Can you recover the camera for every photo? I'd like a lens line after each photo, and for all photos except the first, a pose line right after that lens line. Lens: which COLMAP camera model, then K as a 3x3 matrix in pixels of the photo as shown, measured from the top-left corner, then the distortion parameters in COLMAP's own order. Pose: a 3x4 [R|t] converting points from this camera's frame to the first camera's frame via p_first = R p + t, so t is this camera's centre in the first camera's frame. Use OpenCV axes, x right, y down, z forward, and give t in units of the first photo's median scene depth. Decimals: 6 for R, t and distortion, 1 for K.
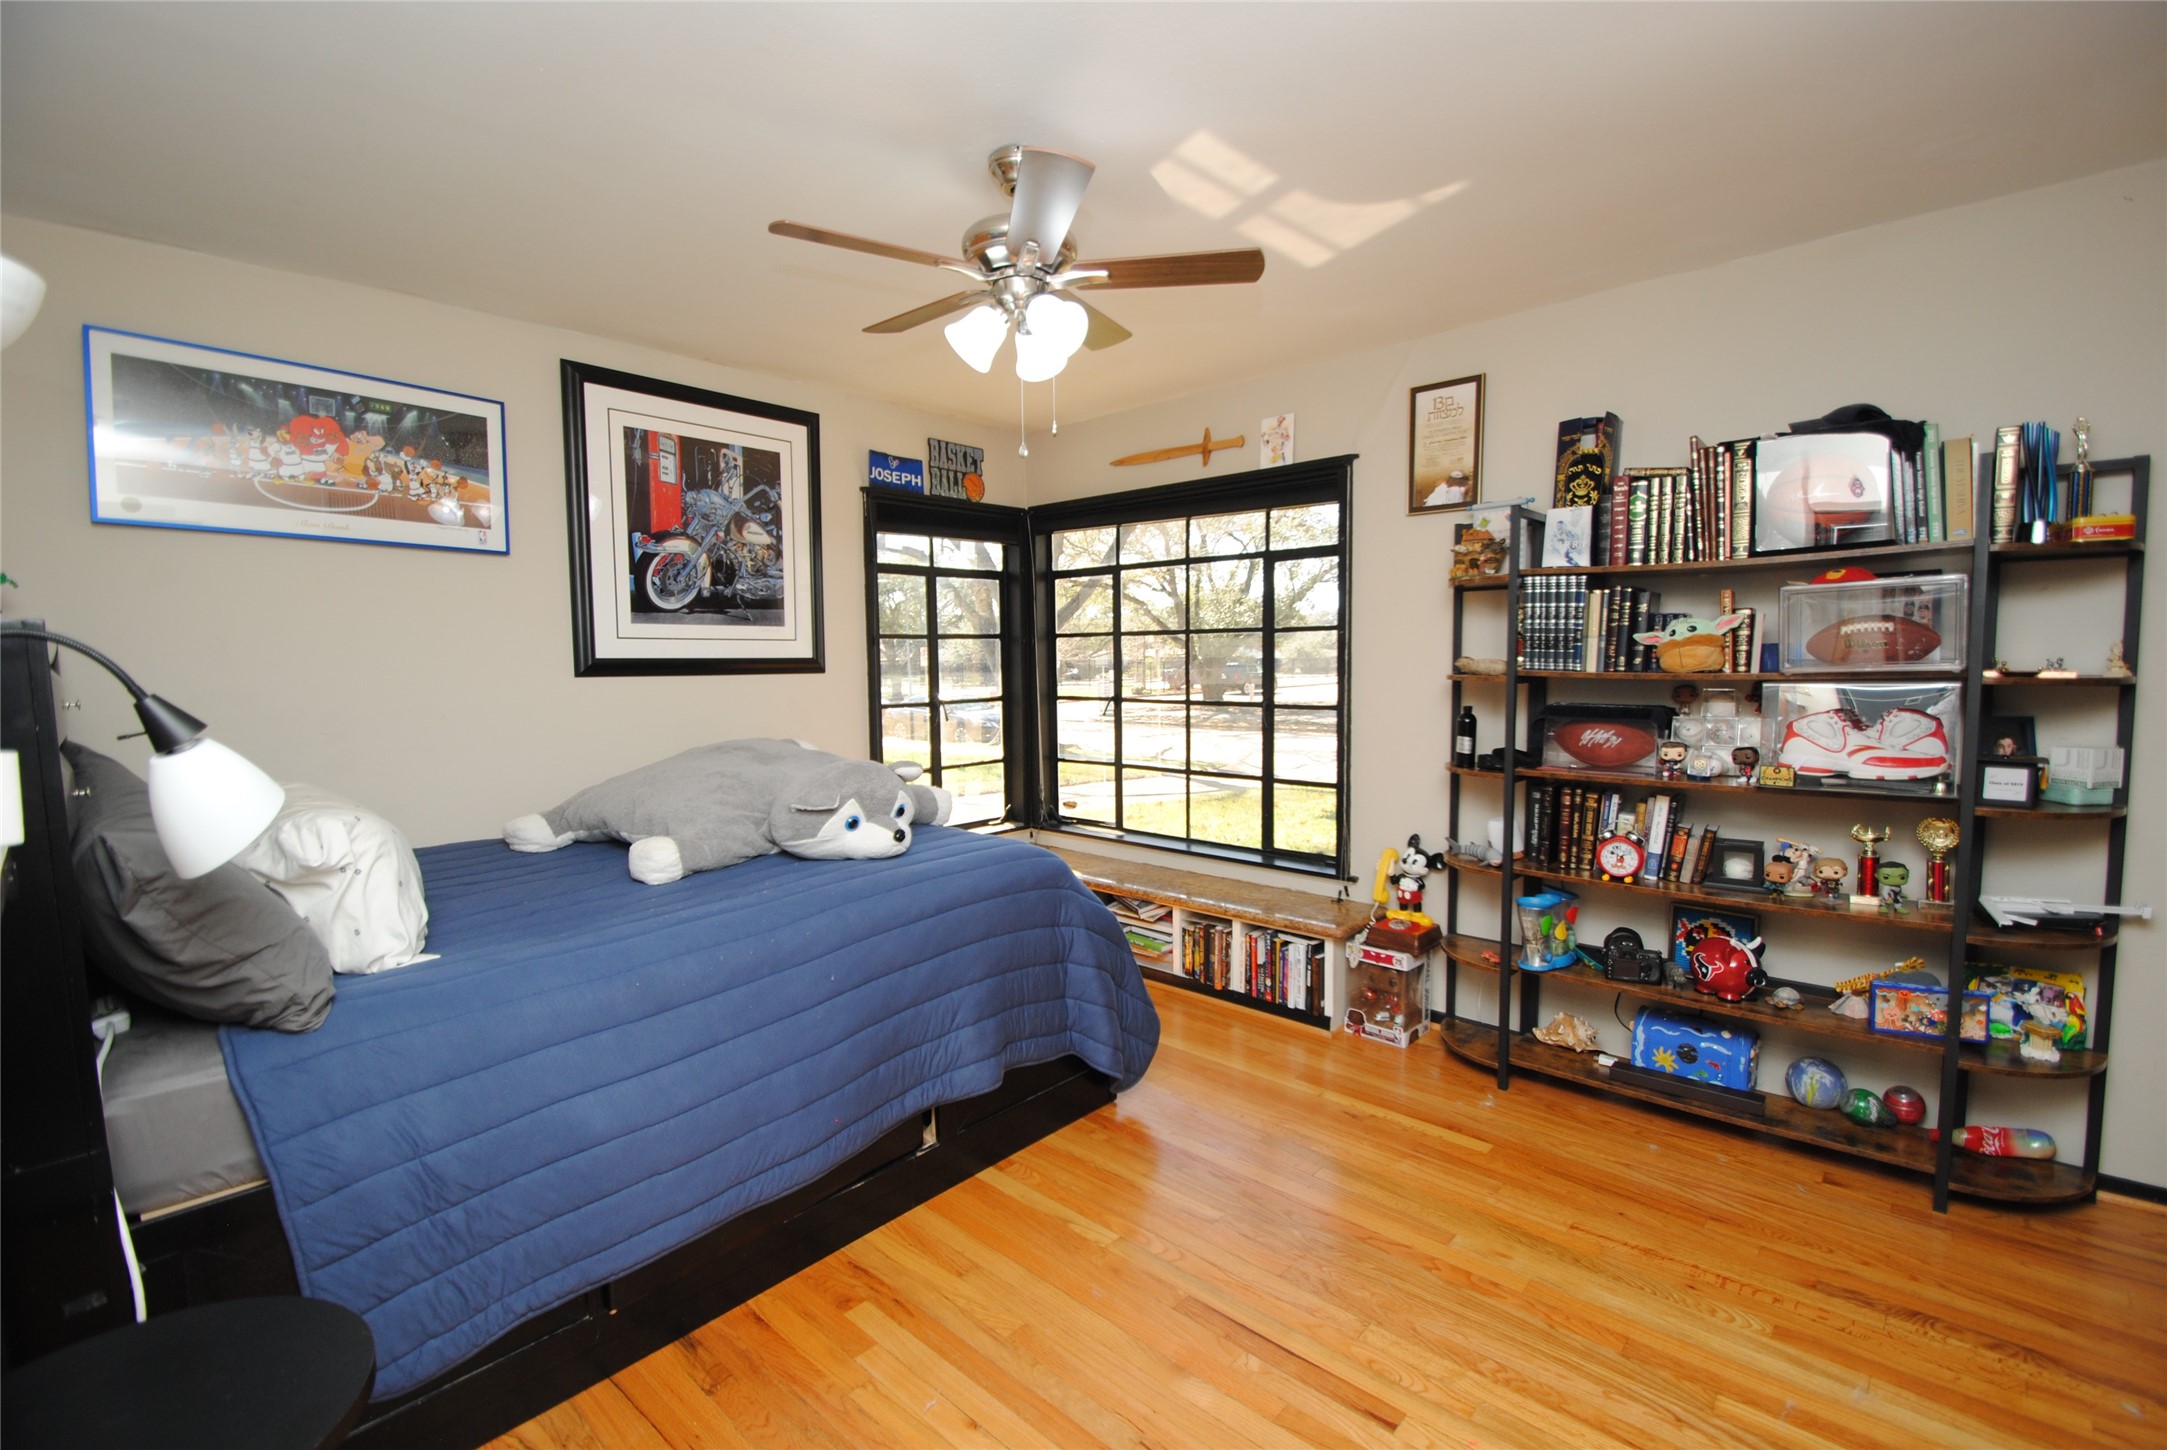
lens RADIAL K [[951.4, 0, 1095.0], [0, 951.4, 729.4], [0, 0, 1]] dist [0.010401, -0.013087]
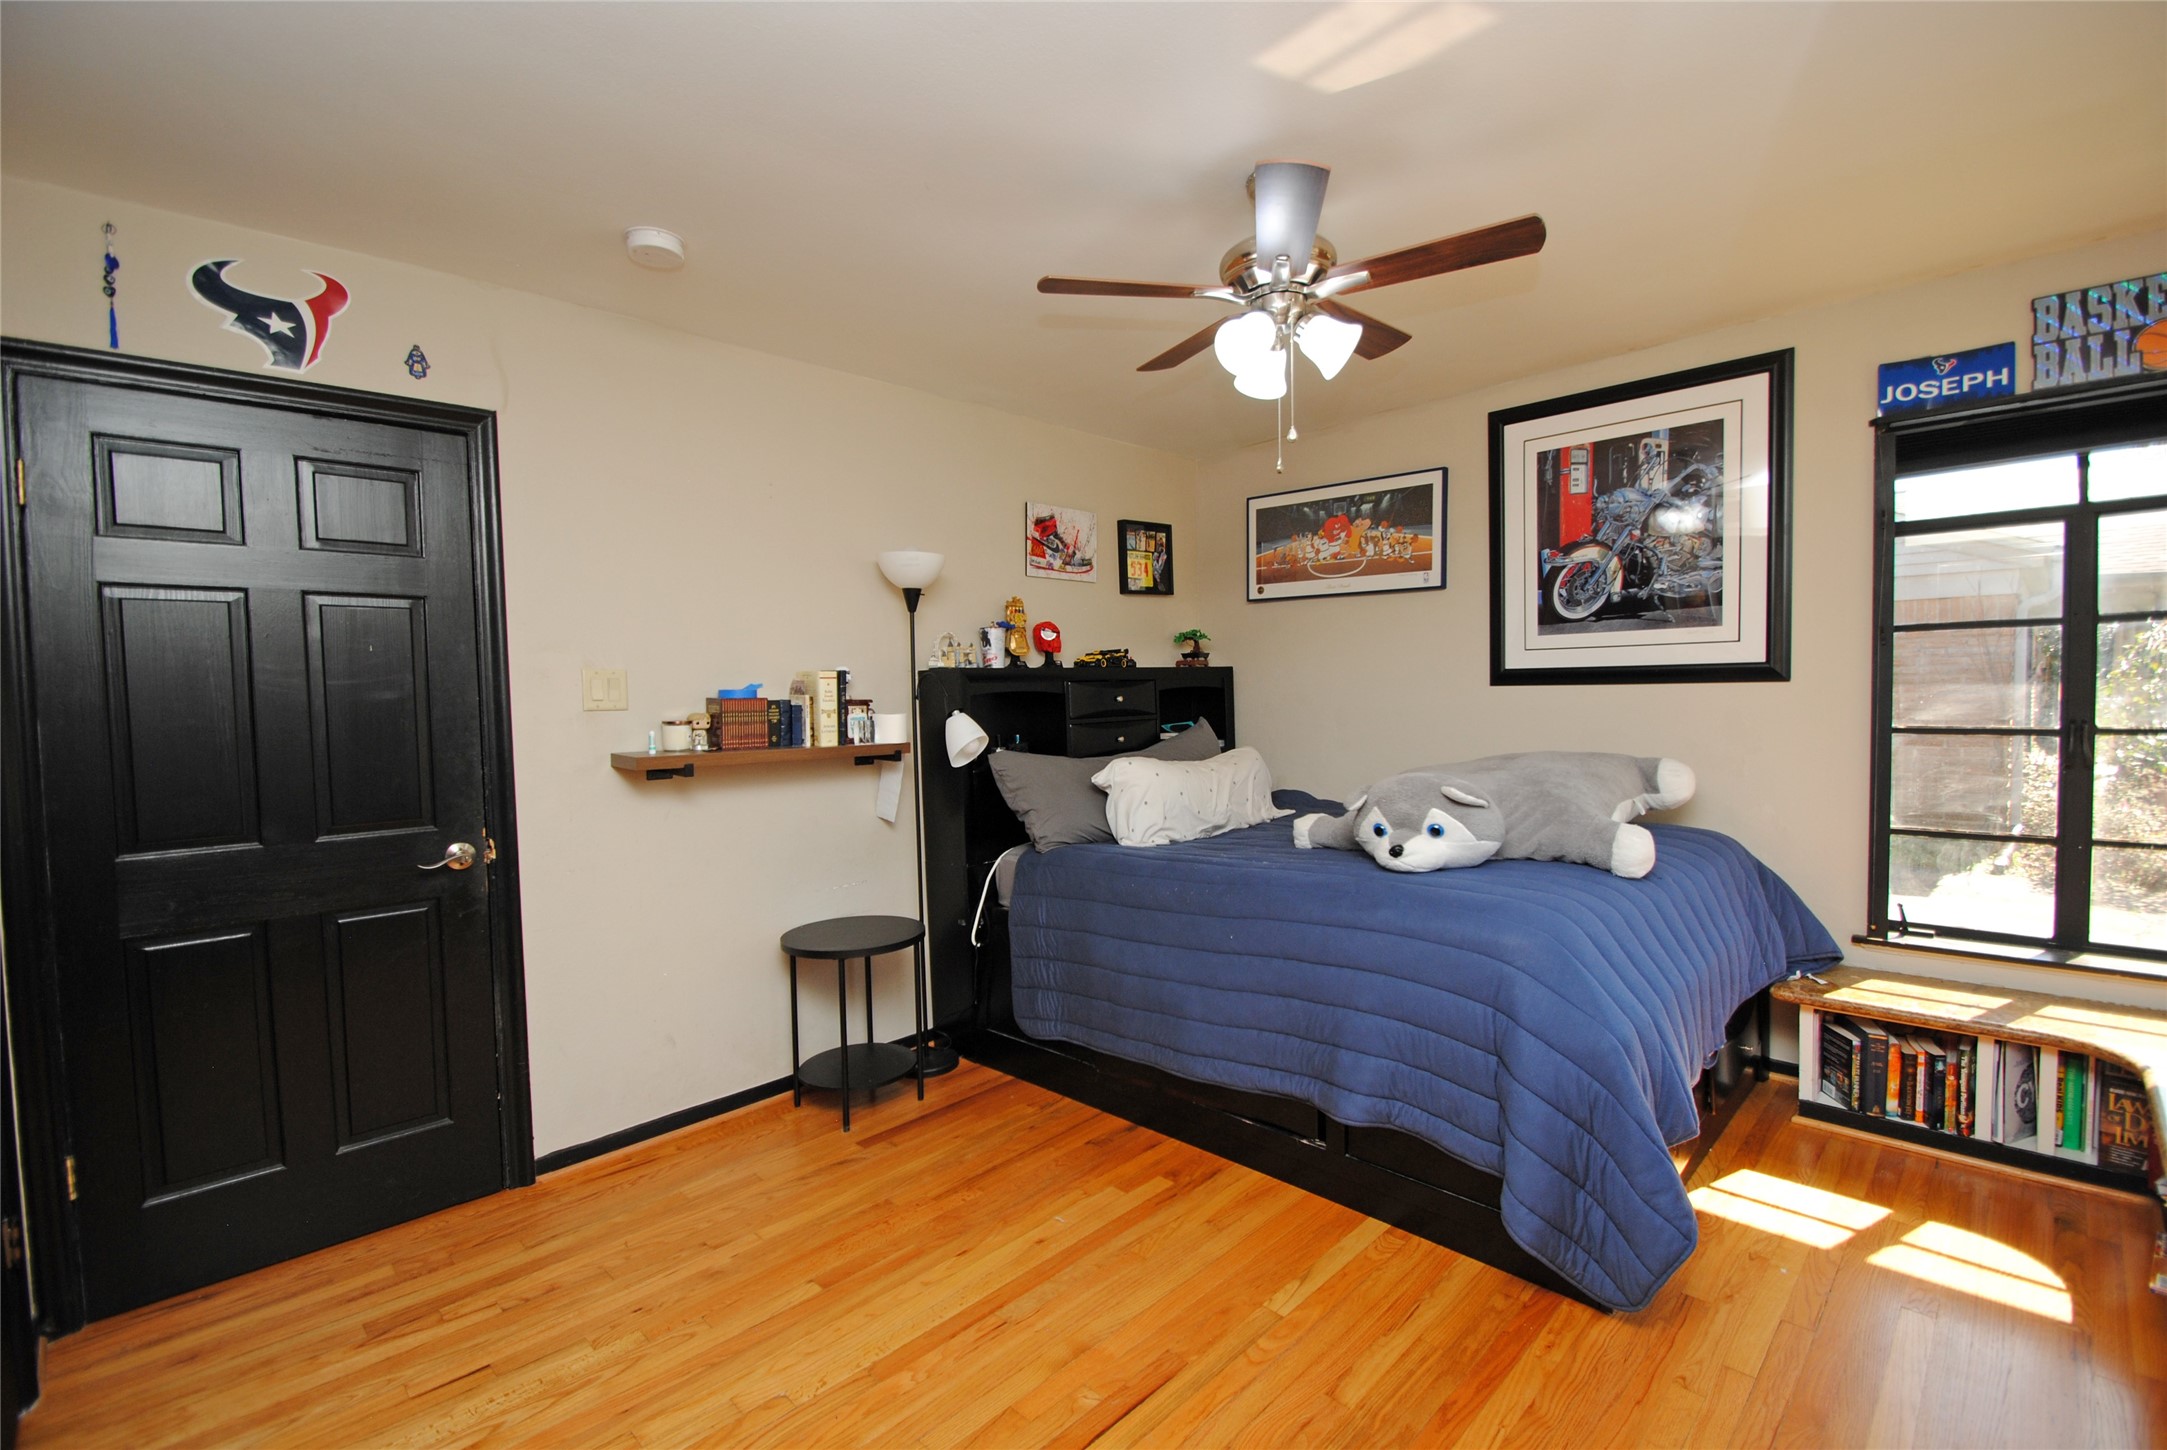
lens RADIAL K [[951.4, 0, 1096.8], [0, 951.4, 726.4], [0, 0, 1]] dist [0.010401, -0.013087]
pose [[-0.046313, 0.050490, -0.997650, 0.596373], [-0.052277, 0.997231, 0.052896, -0.039701], [0.997558, 0.054604, -0.043545, 0.549766]]
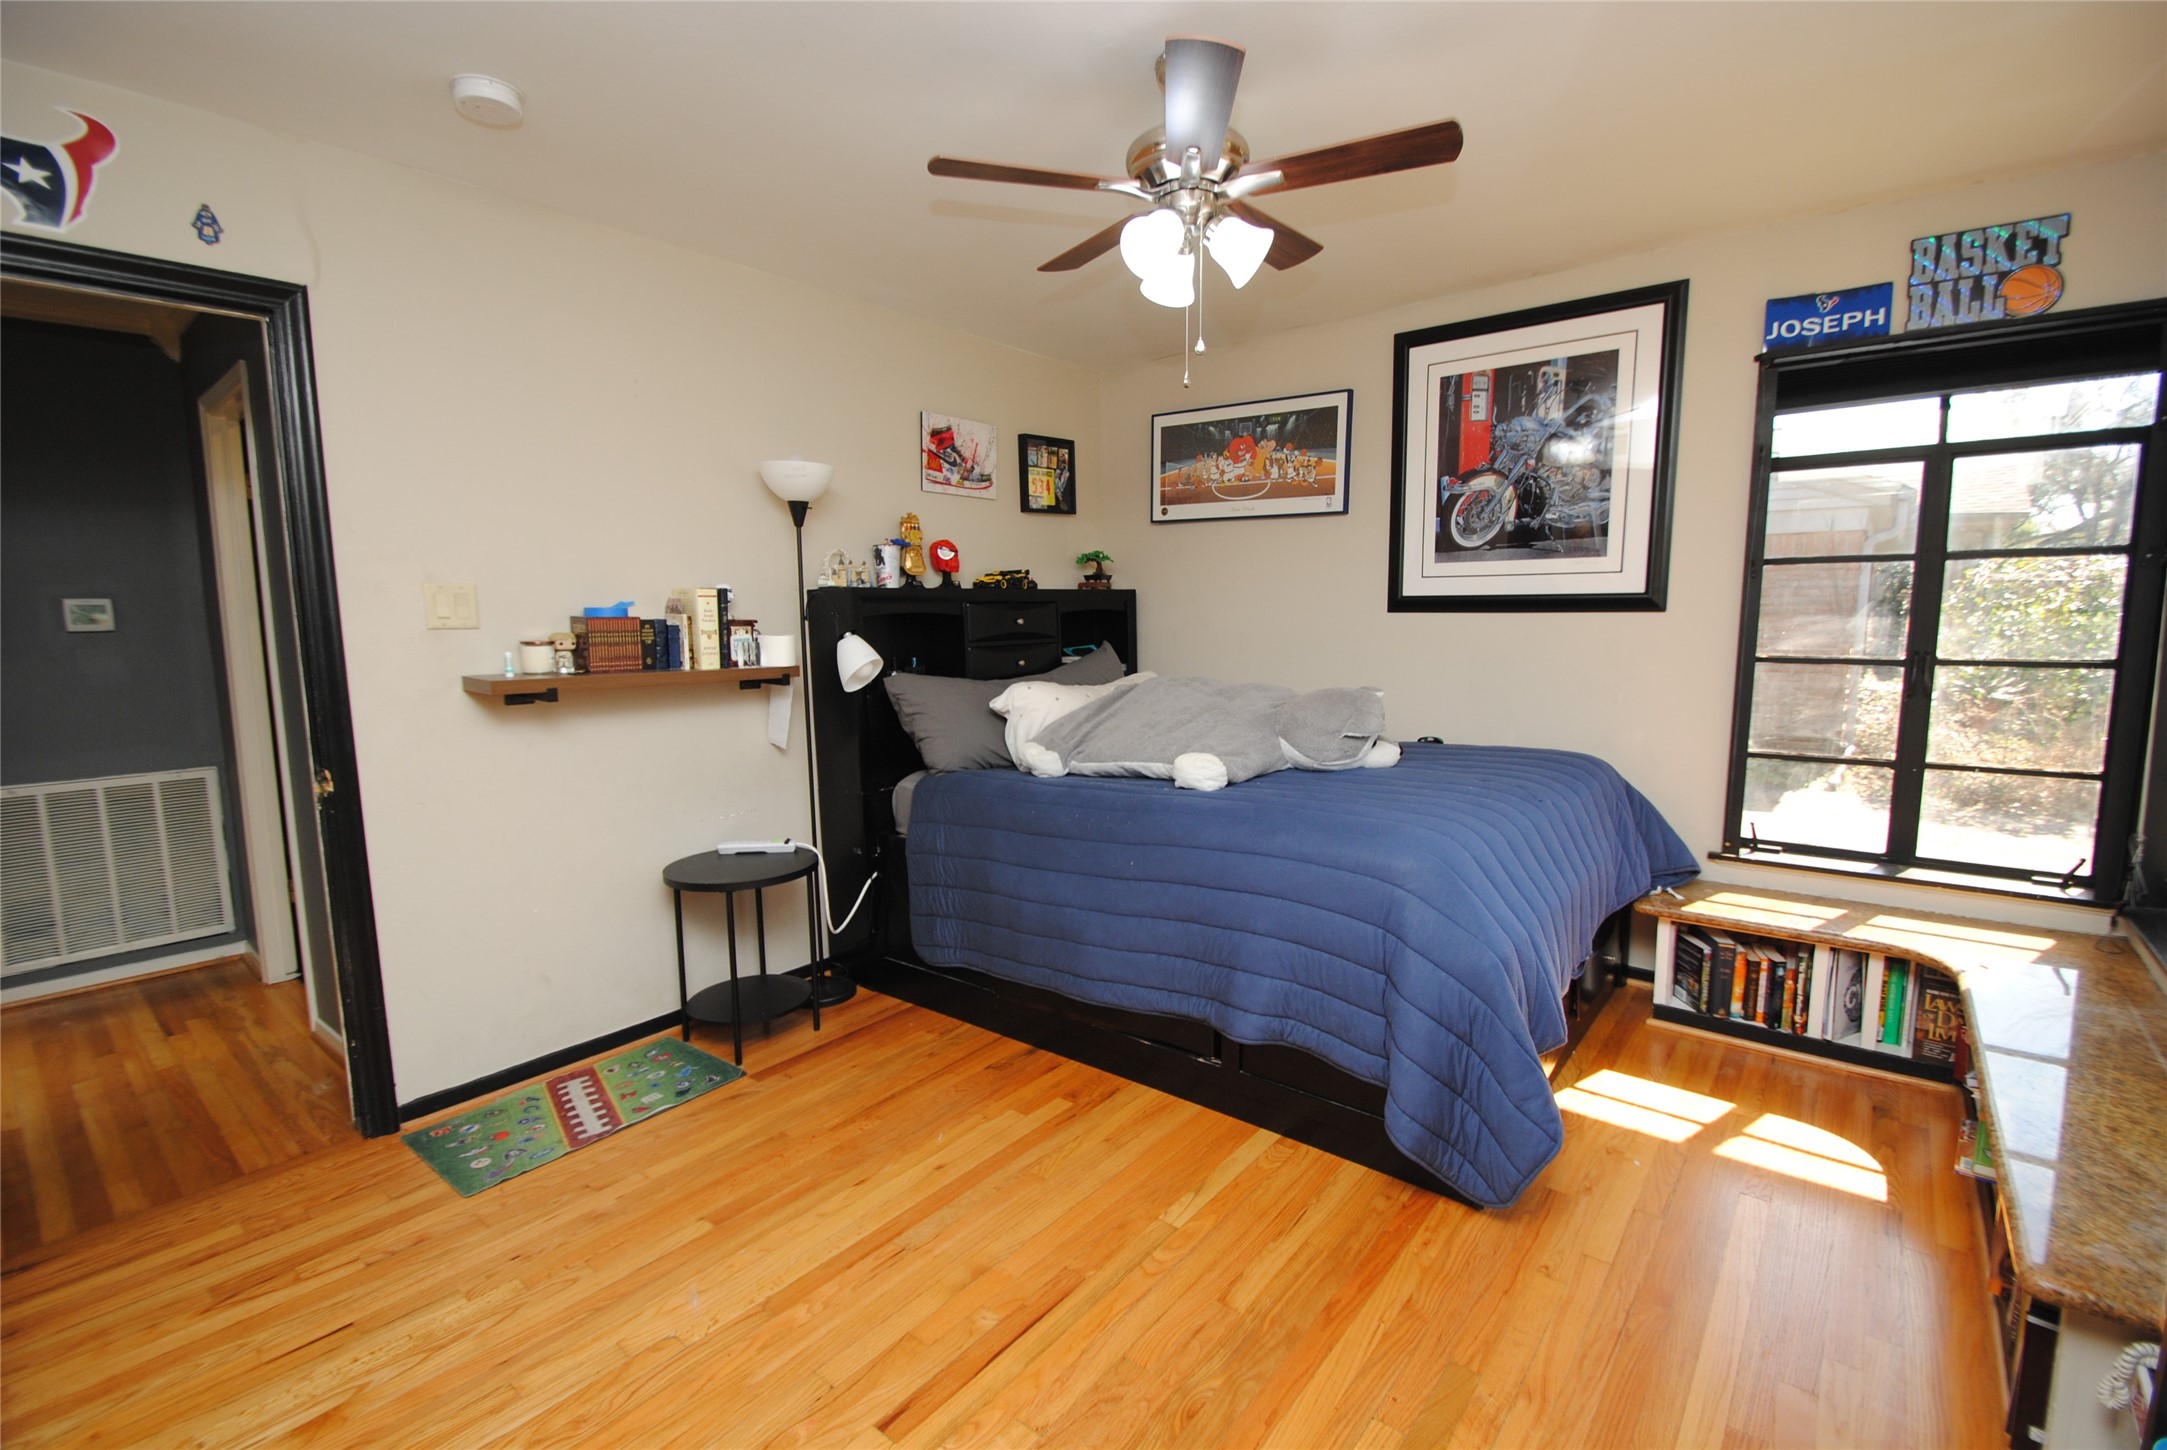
lens RADIAL K [[951.4, 0, 1099.8], [0, 951.4, 727.7], [0, 0, 1]] dist [0.010401, -0.013087]
pose [[0.058252, 0.133385, -0.989351, 0.575616], [-0.064565, 0.989462, 0.129599, -0.041252], [0.996212, 0.056328, 0.066250, 0.551436]]
